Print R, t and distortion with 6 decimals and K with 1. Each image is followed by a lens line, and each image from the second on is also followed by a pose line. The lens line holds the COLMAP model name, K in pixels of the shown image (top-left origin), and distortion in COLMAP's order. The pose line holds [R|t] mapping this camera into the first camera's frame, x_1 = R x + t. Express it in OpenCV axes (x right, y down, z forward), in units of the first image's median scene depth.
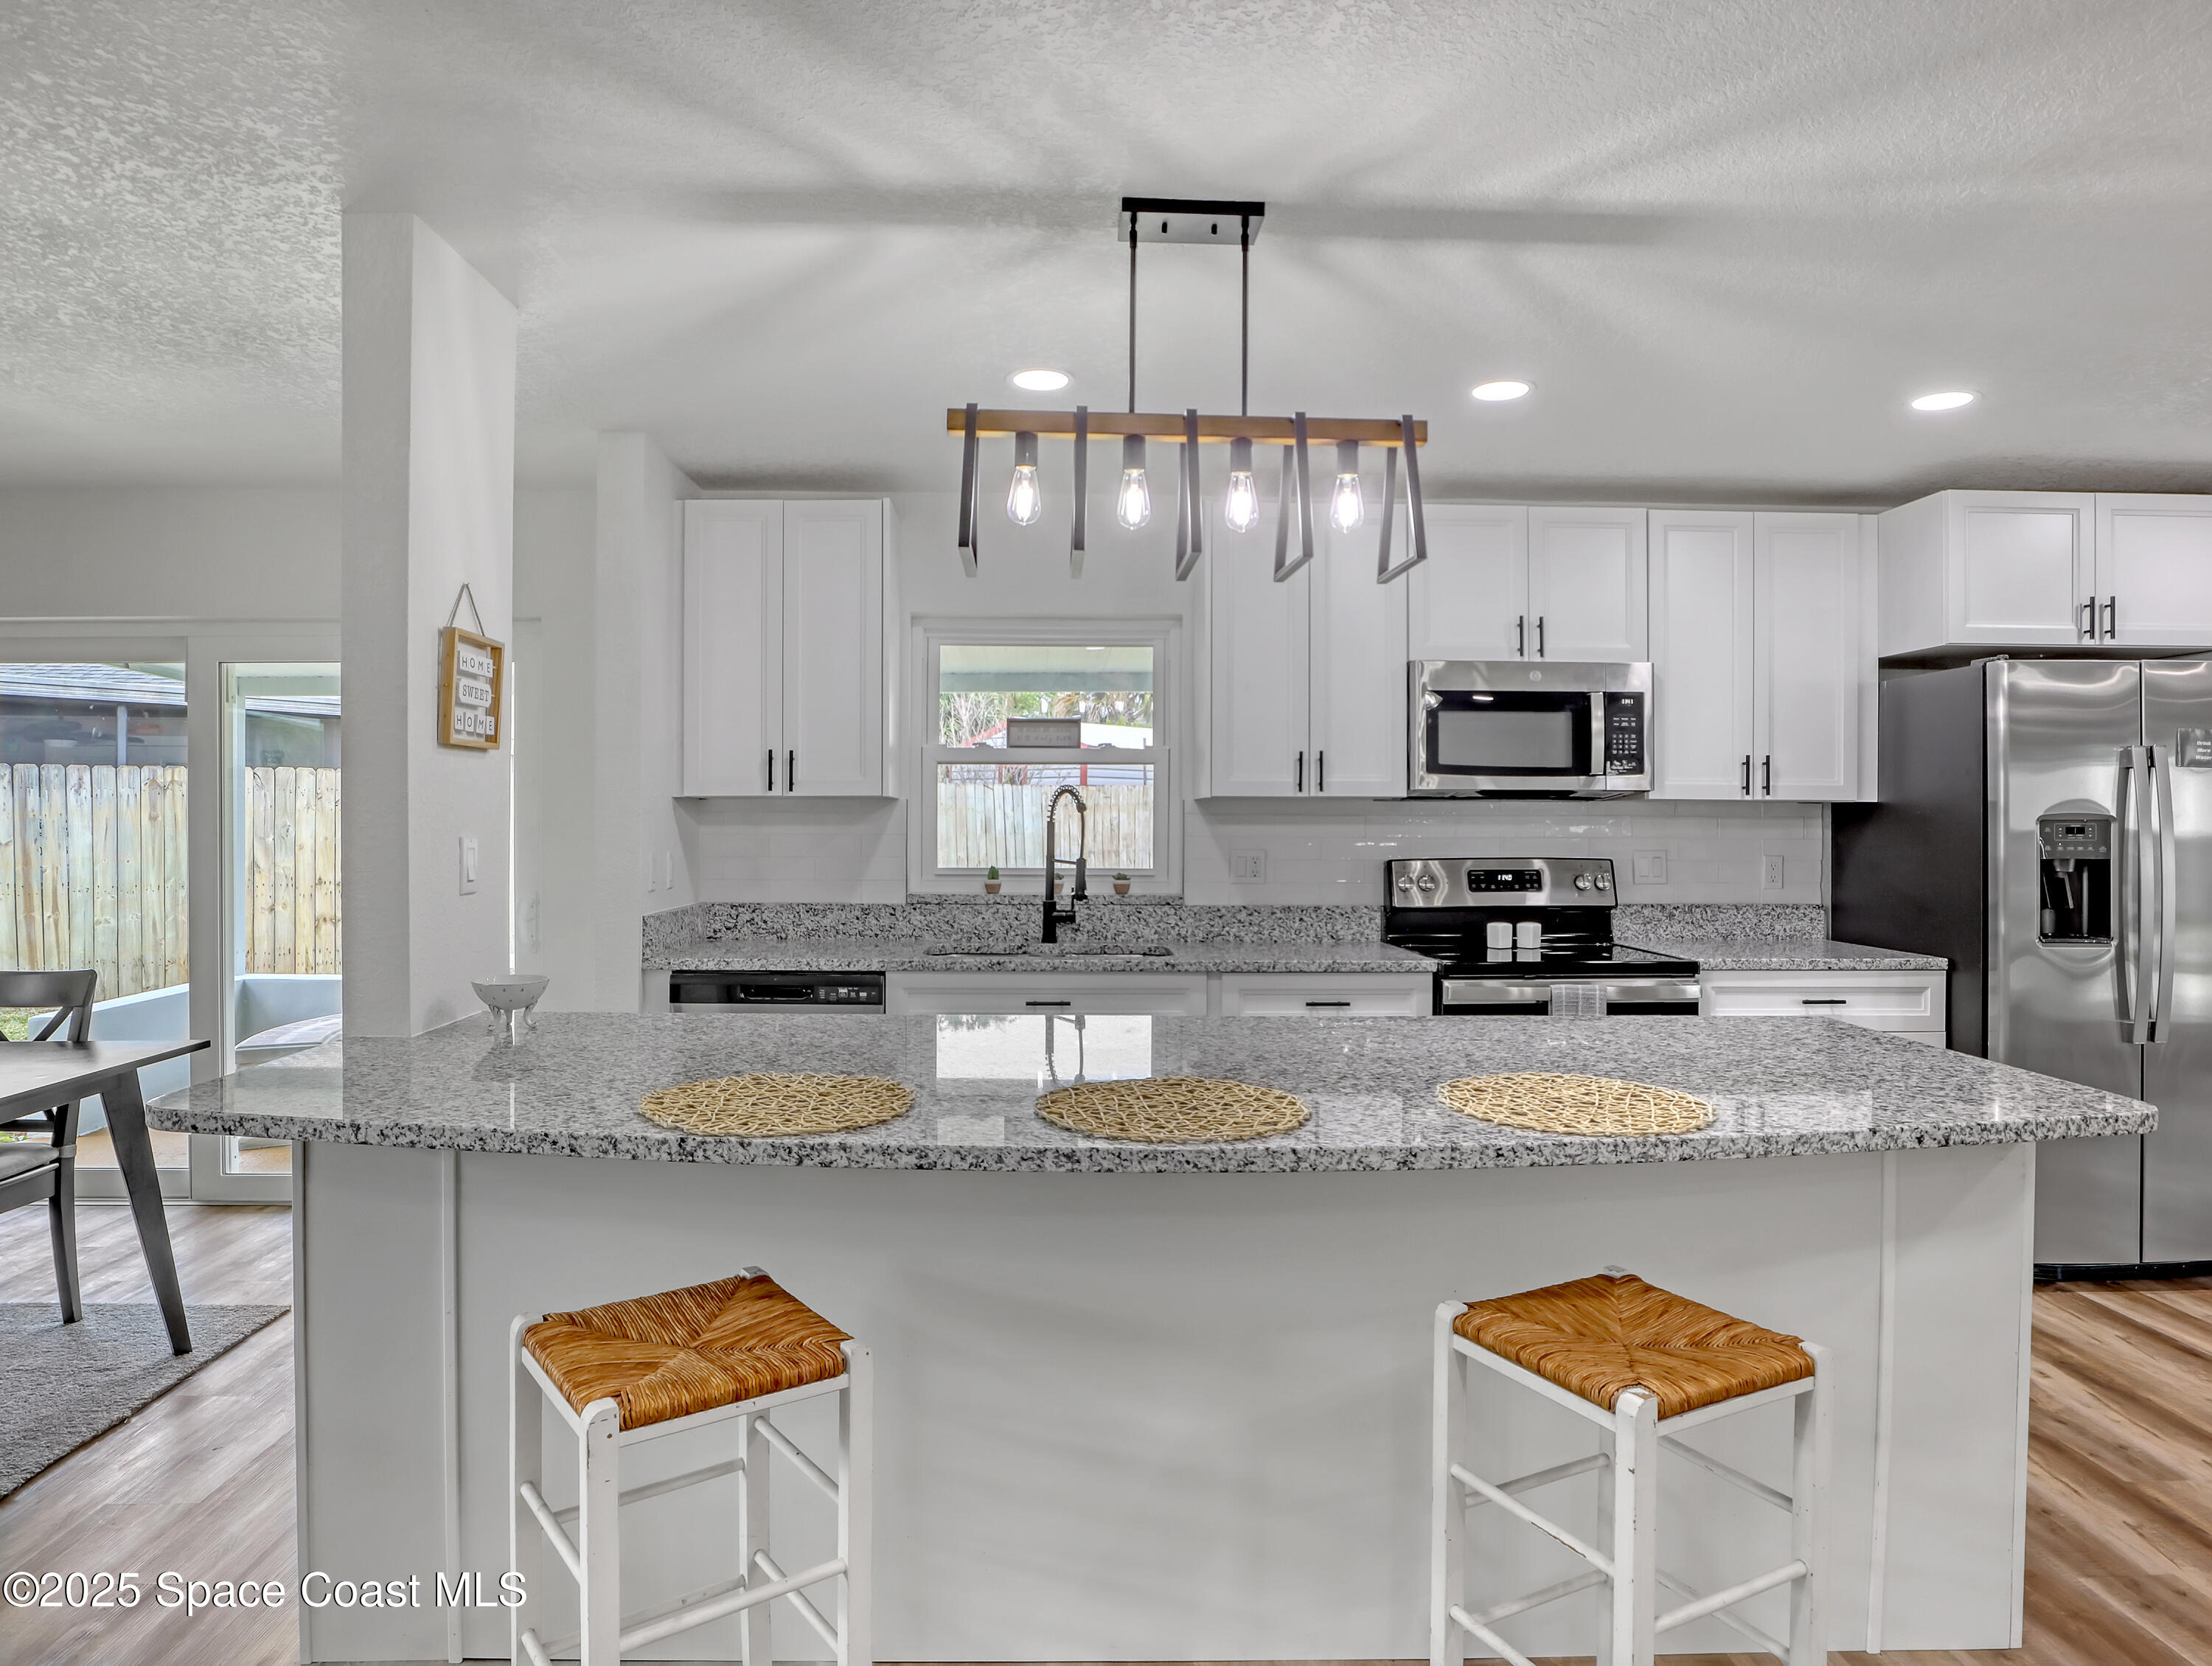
lens RADIAL K [[1328.3, 0, 1106.0], [0, 1328.3, 833.0], [0, 0, 1]] dist [-0.033076, -0.000469]
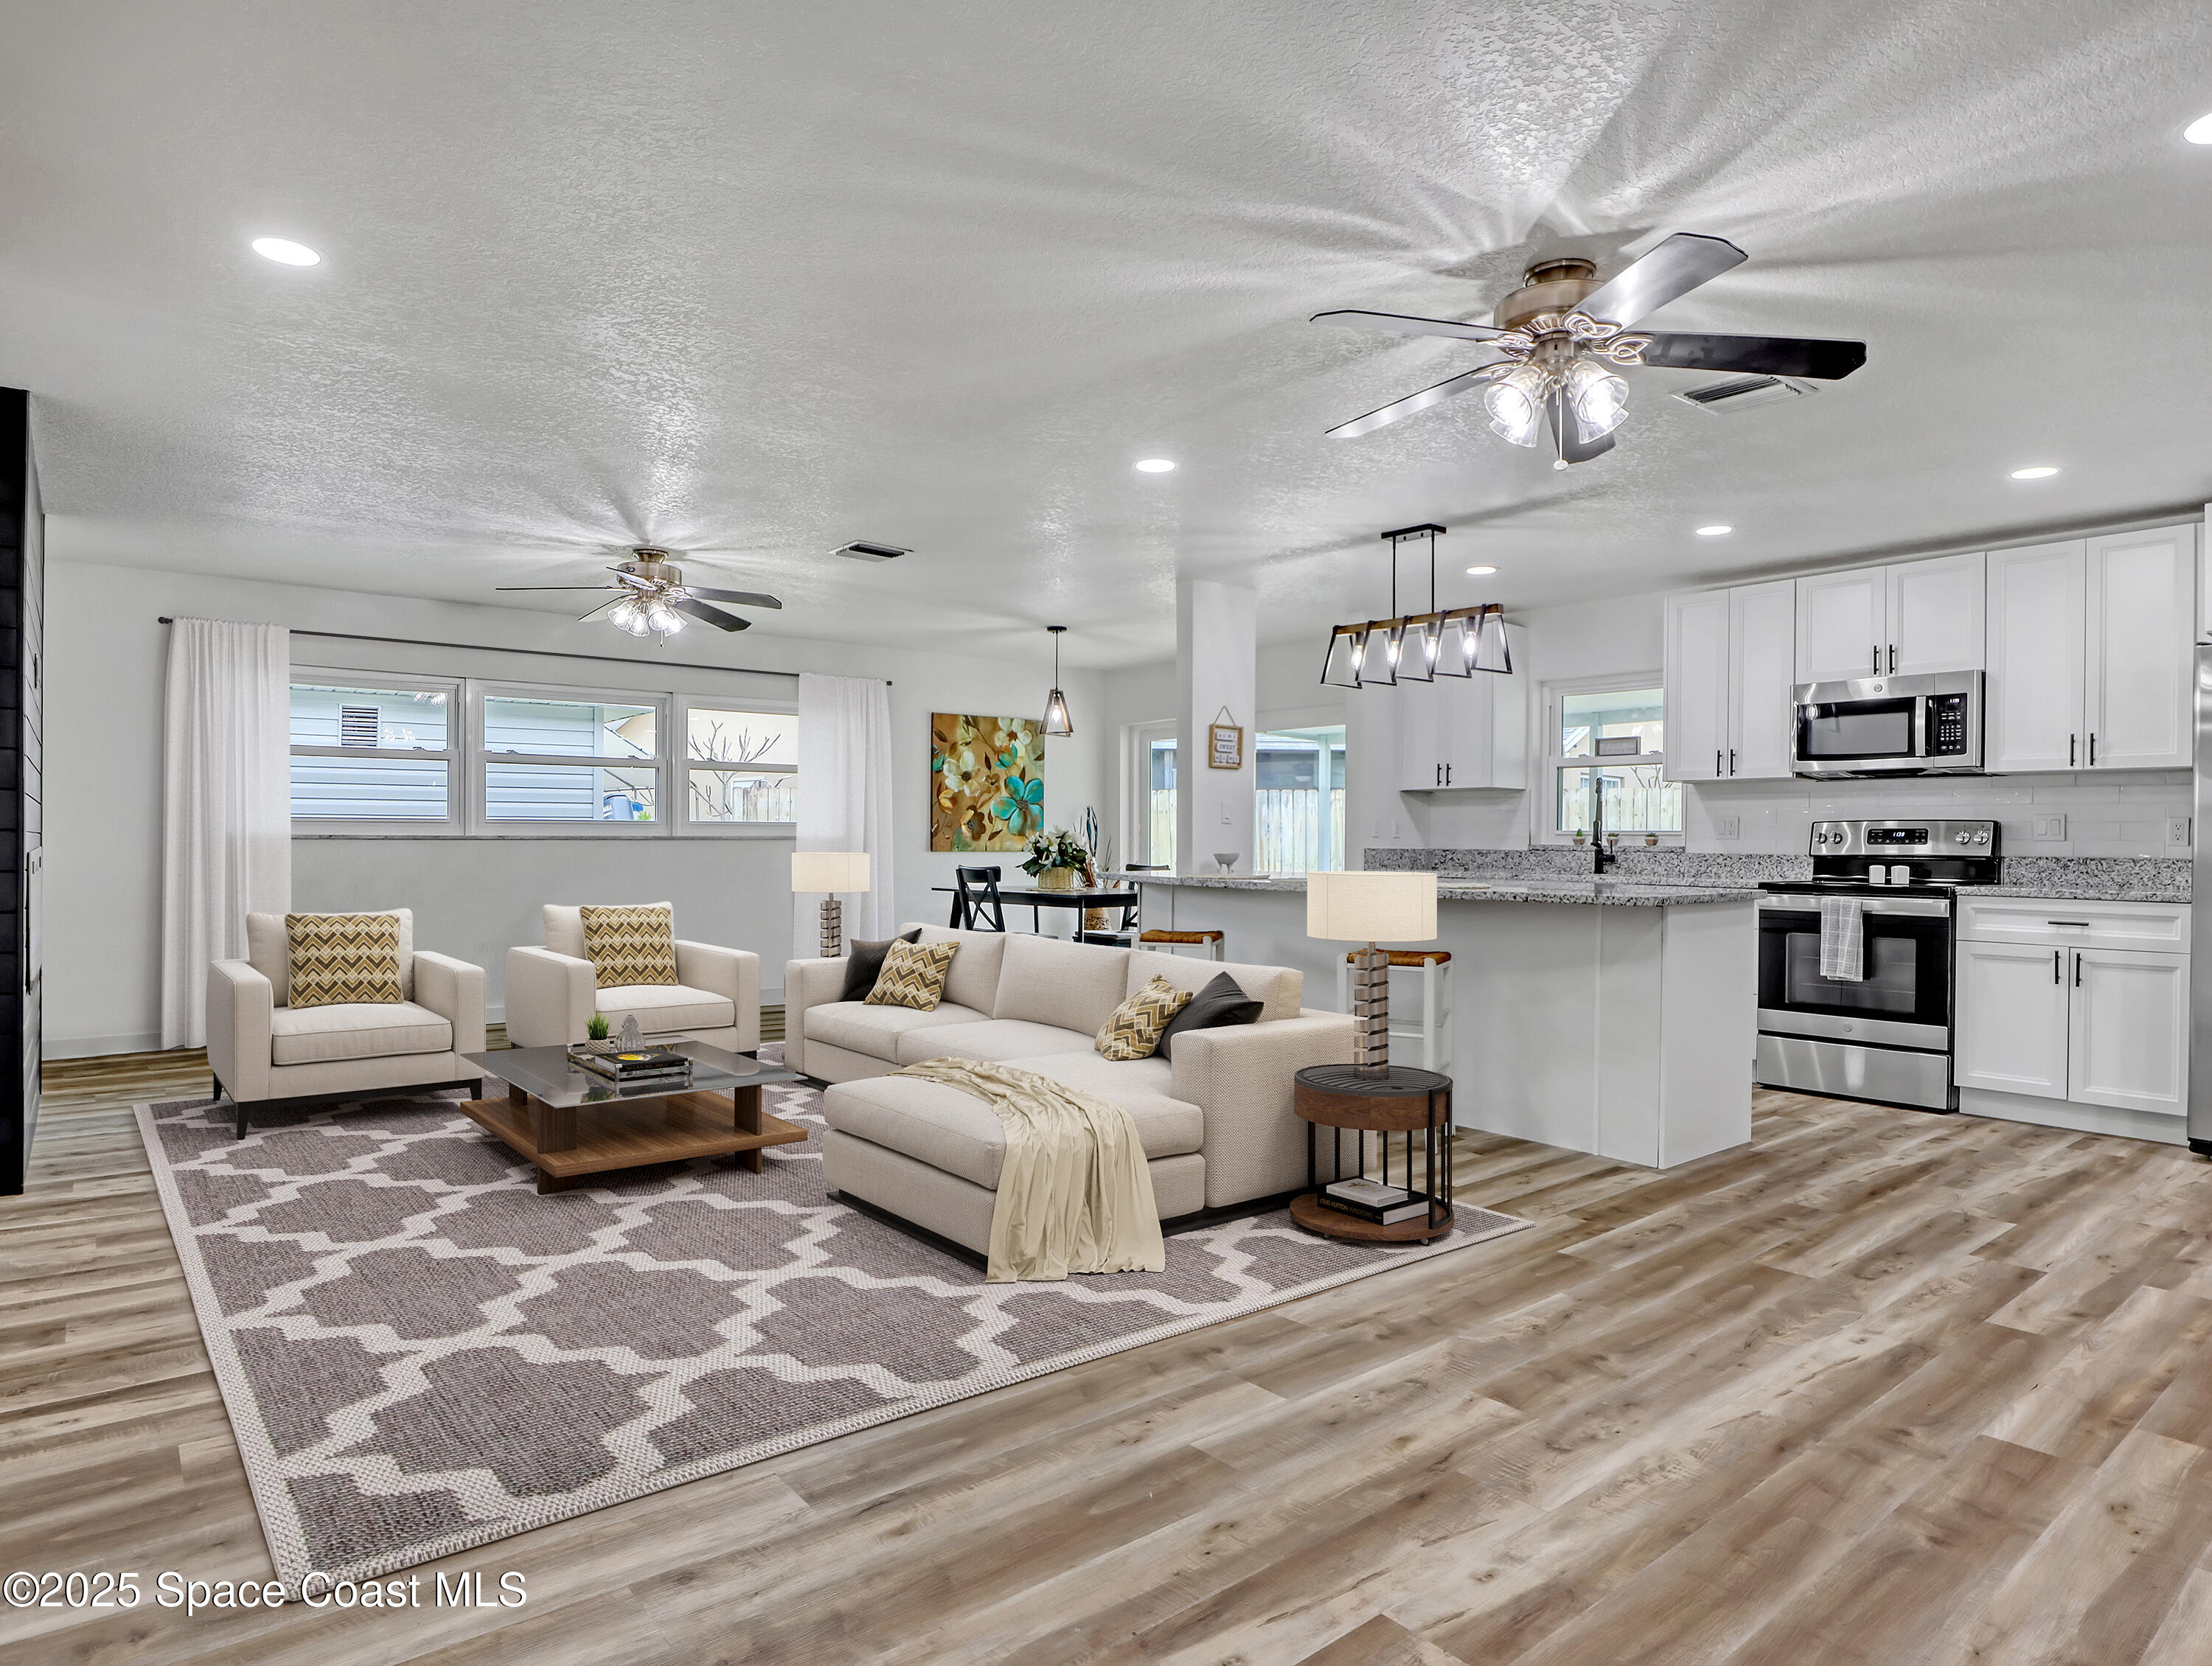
lens RADIAL K [[1328.3, 0, 1106.0], [0, 1328.3, 833.0], [0, 0, 1]] dist [-0.033076, -0.000469]
pose [[0.596979, -0.003725, -0.802248, 0.906777], [-0.016129, 0.999731, -0.016644, 0.068829], [0.802095, 0.022876, 0.596758, -0.469902]]
